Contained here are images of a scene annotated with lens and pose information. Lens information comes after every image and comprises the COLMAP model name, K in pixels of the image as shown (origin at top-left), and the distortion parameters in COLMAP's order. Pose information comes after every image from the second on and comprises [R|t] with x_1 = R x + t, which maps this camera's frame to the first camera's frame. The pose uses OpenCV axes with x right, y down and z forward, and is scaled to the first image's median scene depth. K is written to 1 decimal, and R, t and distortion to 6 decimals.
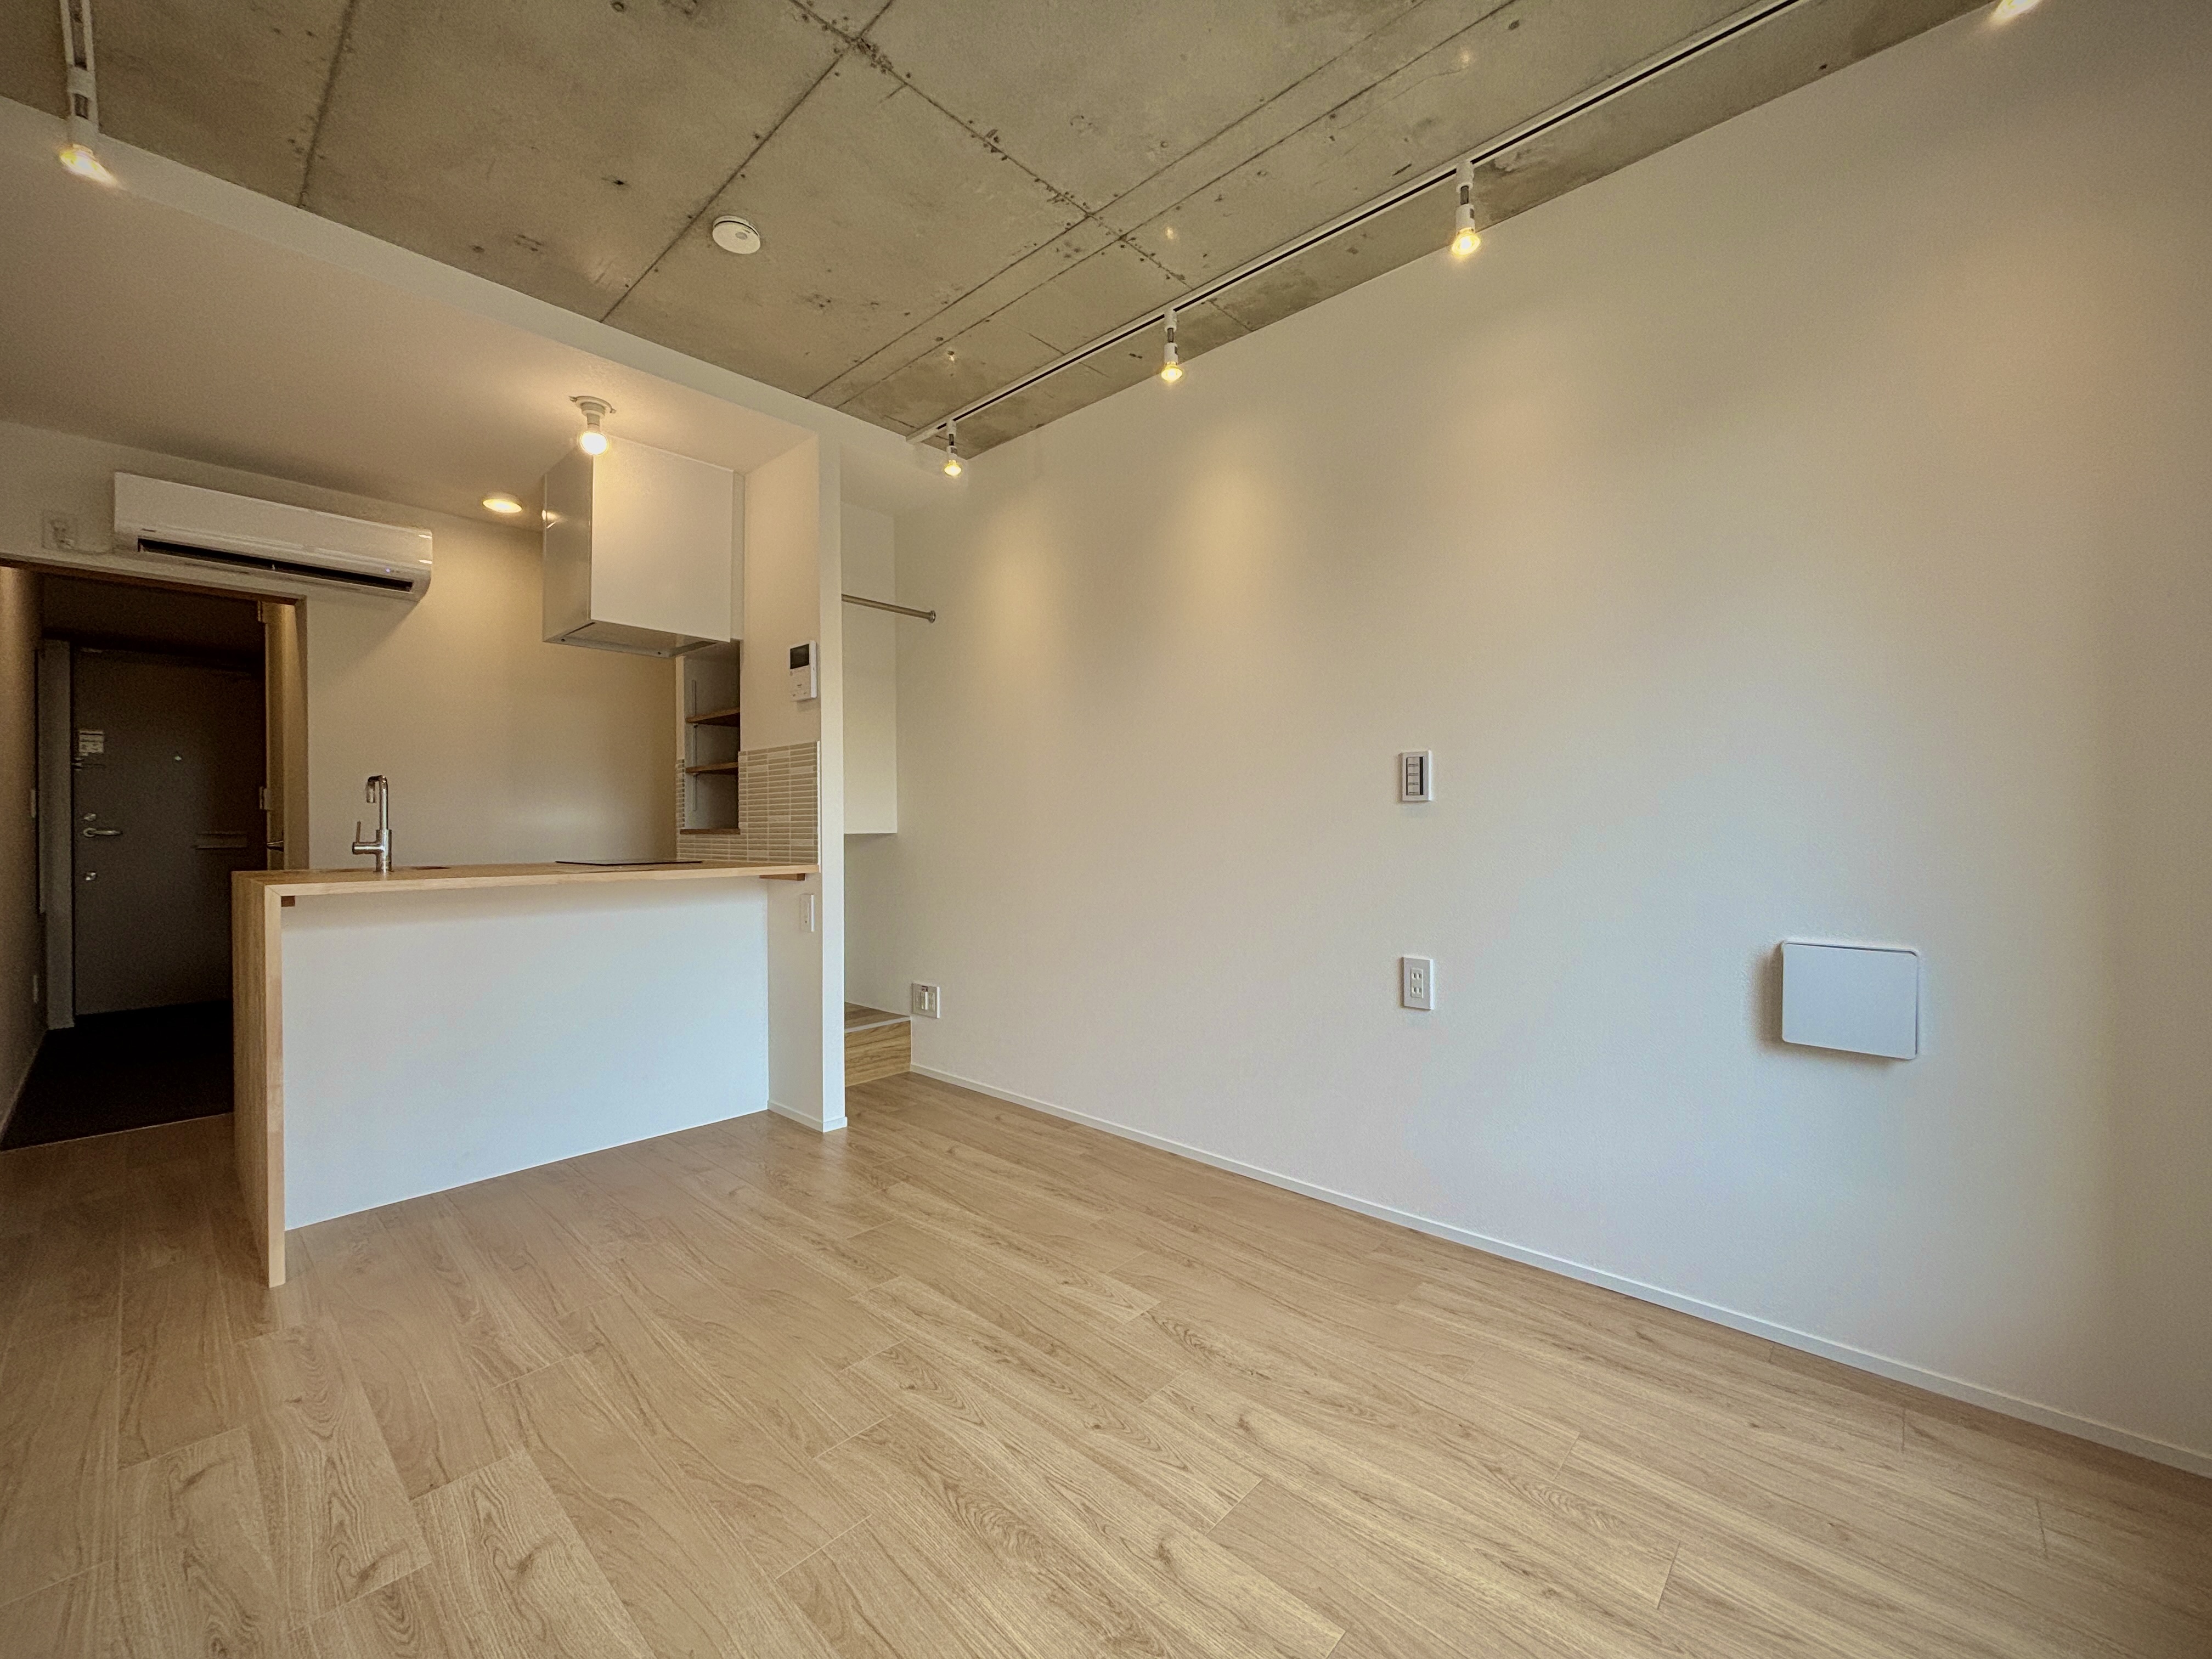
lens RADIAL K [[905.3, 0, 1122.4], [0, 905.3, 831.9], [0, 0, 1]] dist [0.010779, 0.000081]
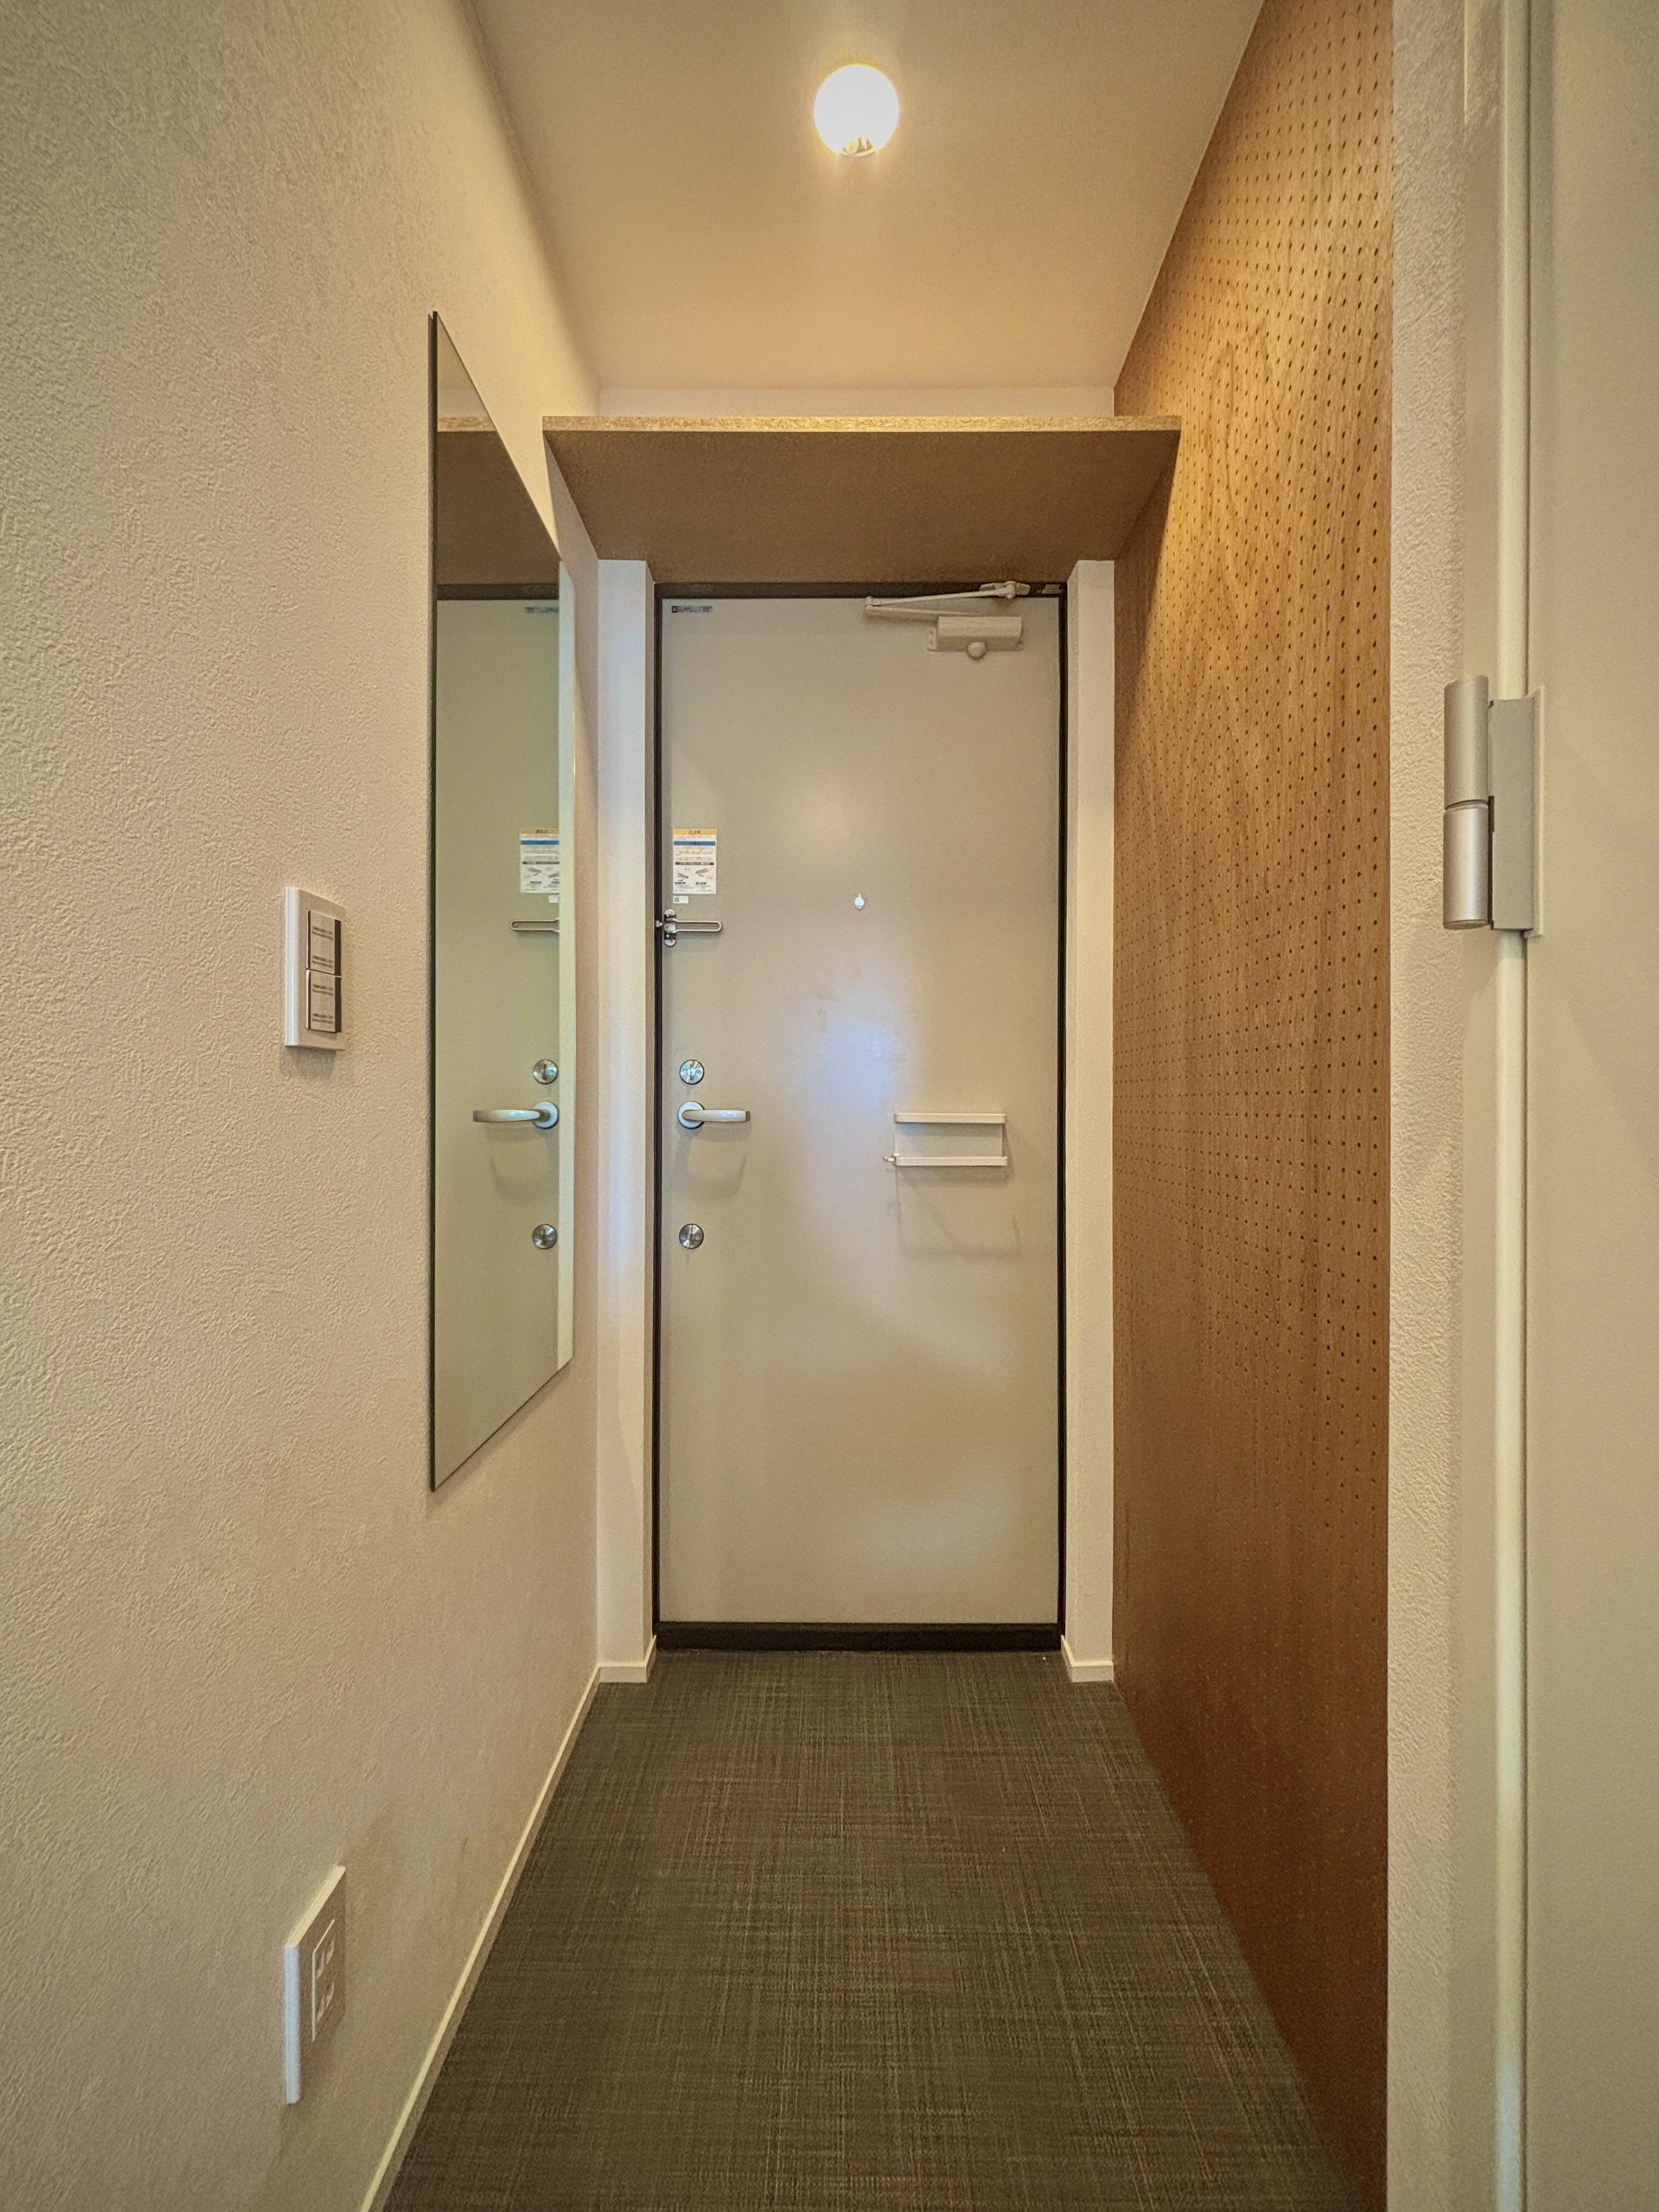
lens RADIAL K [[905.3, 0, 829.7], [0, 905.3, 1103.9], [0, 0, 1]] dist [0.010779, 0.000081]
pose [[0.673485, -0.002709, -0.739196, -1.966228], [-0.010508, 0.999857, -0.013238, 0.000532], [0.739126, 0.016683, 0.673361, 1.909653]]
